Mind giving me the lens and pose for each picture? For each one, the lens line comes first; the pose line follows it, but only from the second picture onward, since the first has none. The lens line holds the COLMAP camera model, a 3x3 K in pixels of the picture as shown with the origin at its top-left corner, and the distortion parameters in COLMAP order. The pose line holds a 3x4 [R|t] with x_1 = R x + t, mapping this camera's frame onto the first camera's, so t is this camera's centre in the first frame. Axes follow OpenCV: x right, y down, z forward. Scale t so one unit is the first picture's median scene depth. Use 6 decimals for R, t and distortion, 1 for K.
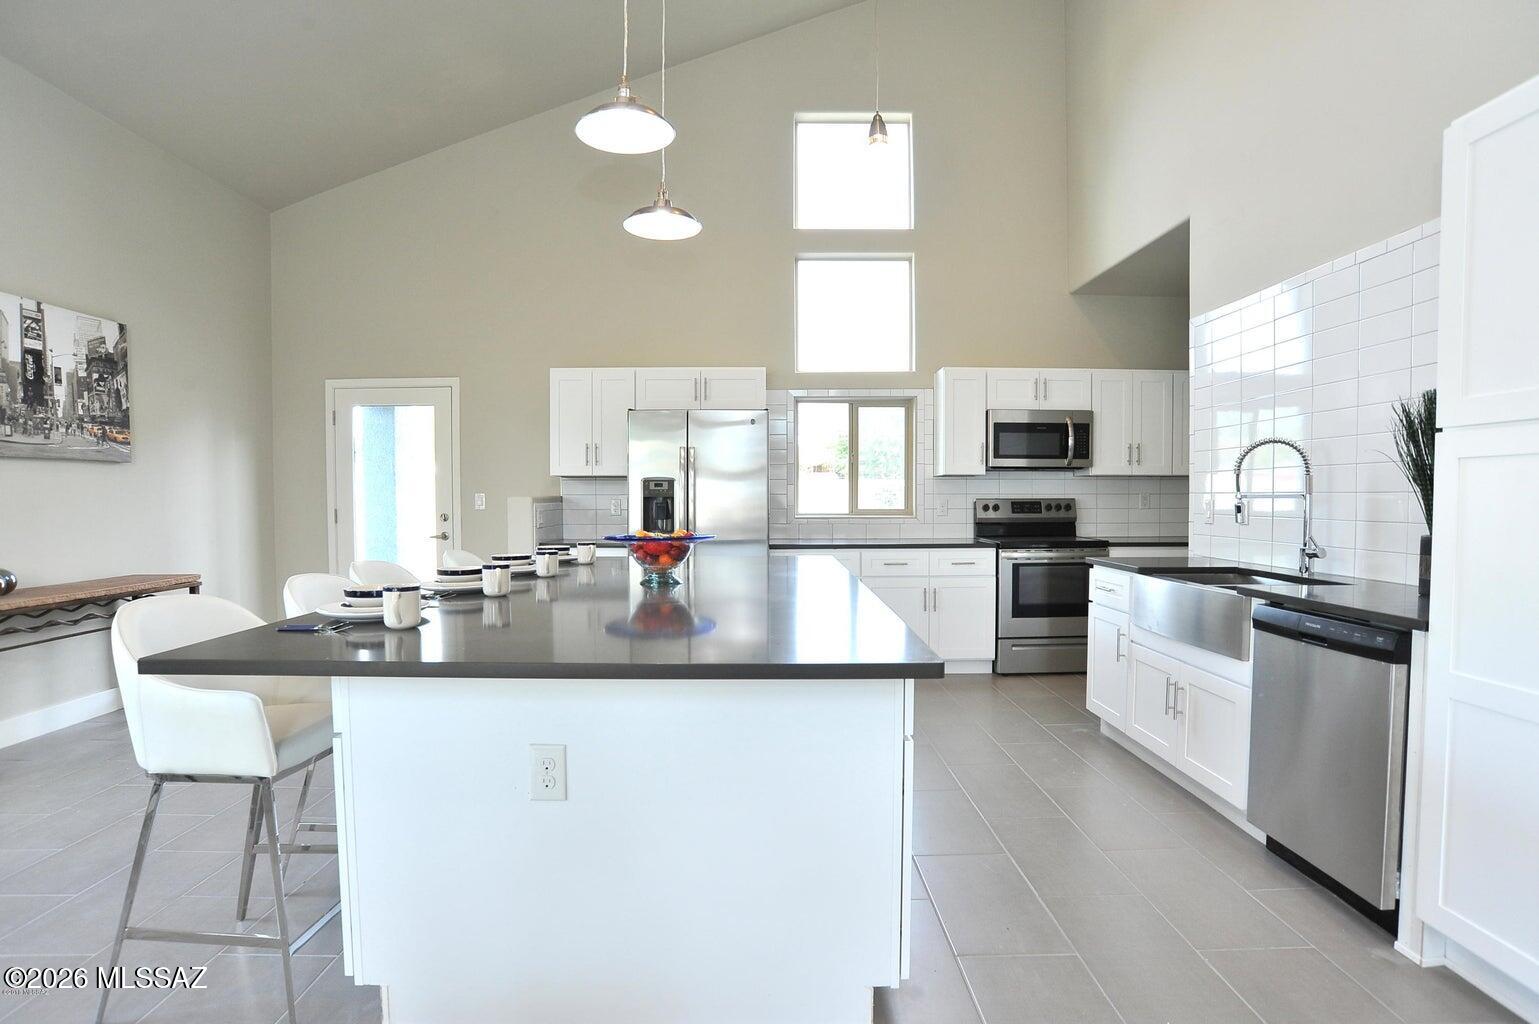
lens RADIAL K [[768.8, 0, 769.8], [0, 768.8, 519.5], [0, 0, 1]] dist [-0.049414, 0.006250]
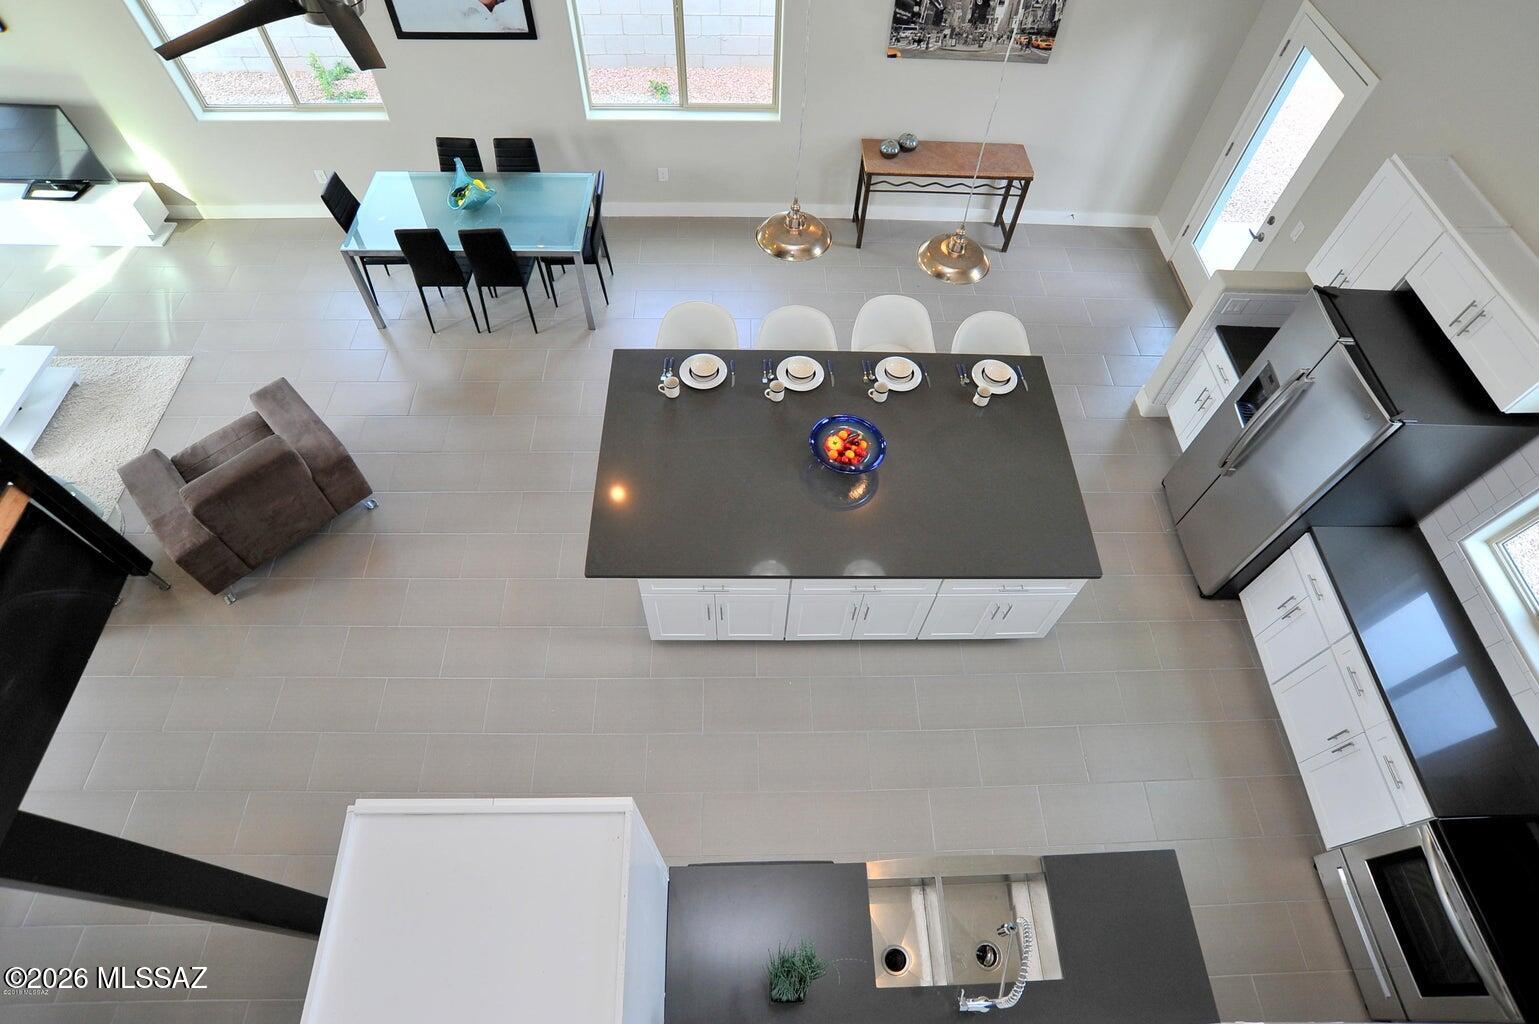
lens RADIAL K [[768.8, 0, 764.0], [0, 768.8, 504.5], [0, 0, 1]] dist [-0.049414, 0.006250]
pose [[0.007011, 0.835627, -0.549252, 0.494176], [-0.054732, 0.548763, 0.834184, -0.723211], [0.998476, 0.024213, 0.049583, 0.468165]]
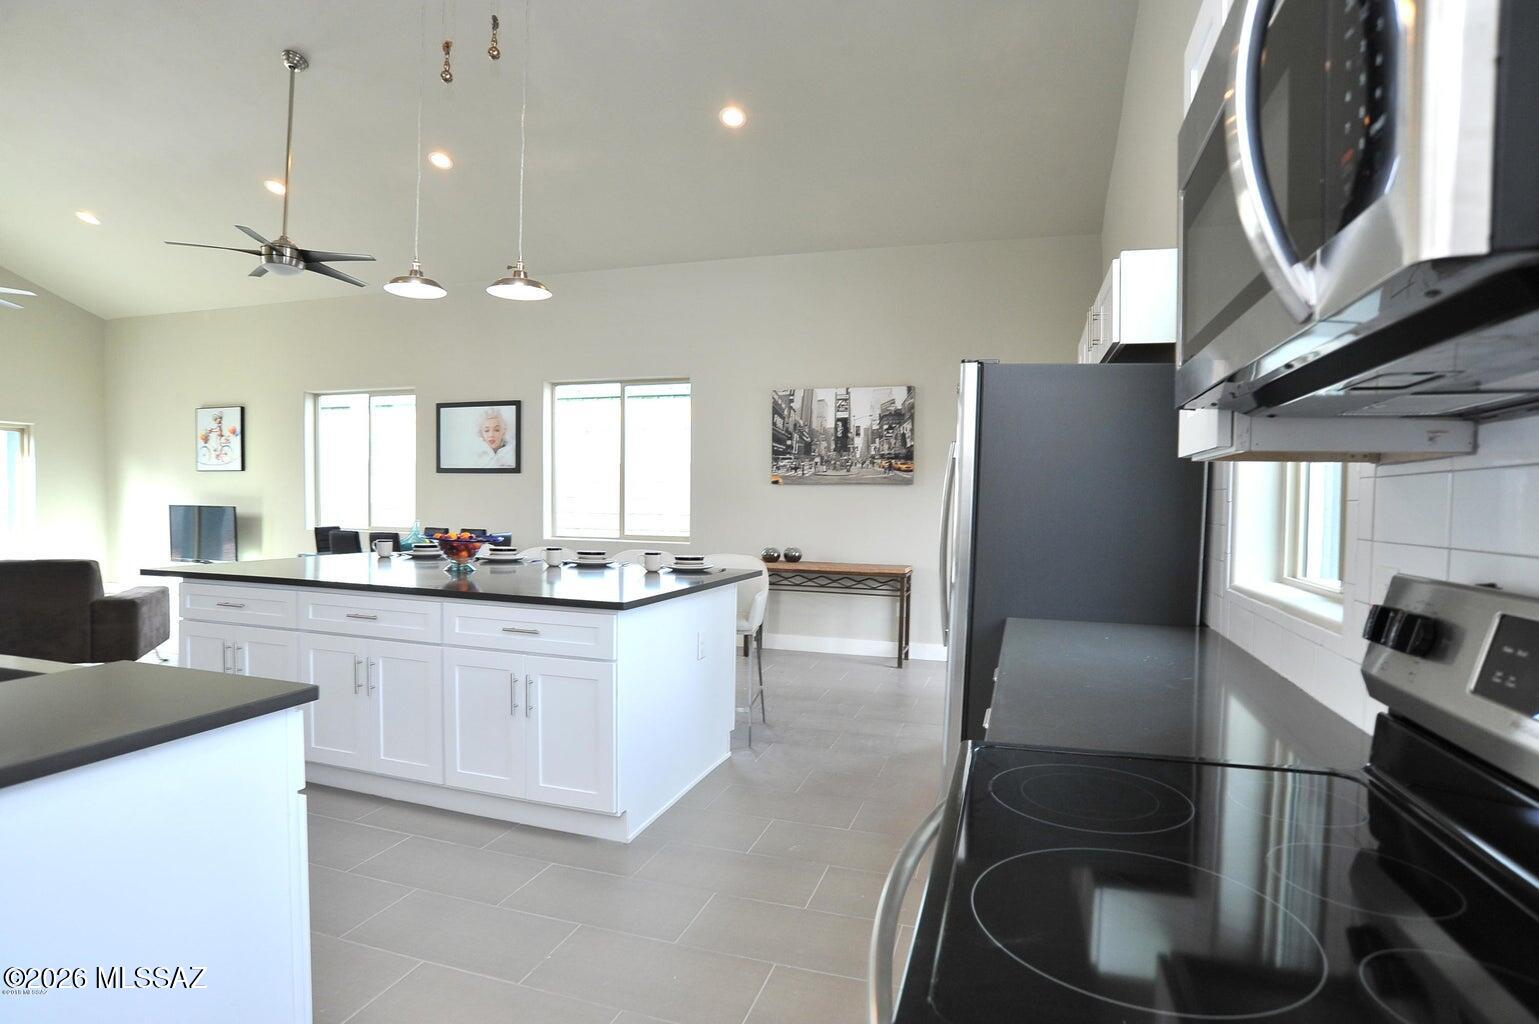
lens RADIAL K [[768.8, 0, 755.3], [0, 768.8, 523.3], [0, 0, 1]] dist [-0.049414, 0.006250]
pose [[-0.325054, 0.021491, -0.945451, 0.598987], [-0.045383, 0.998235, 0.038294, -0.046115], [0.944606, 0.055355, -0.323505, 1.200556]]
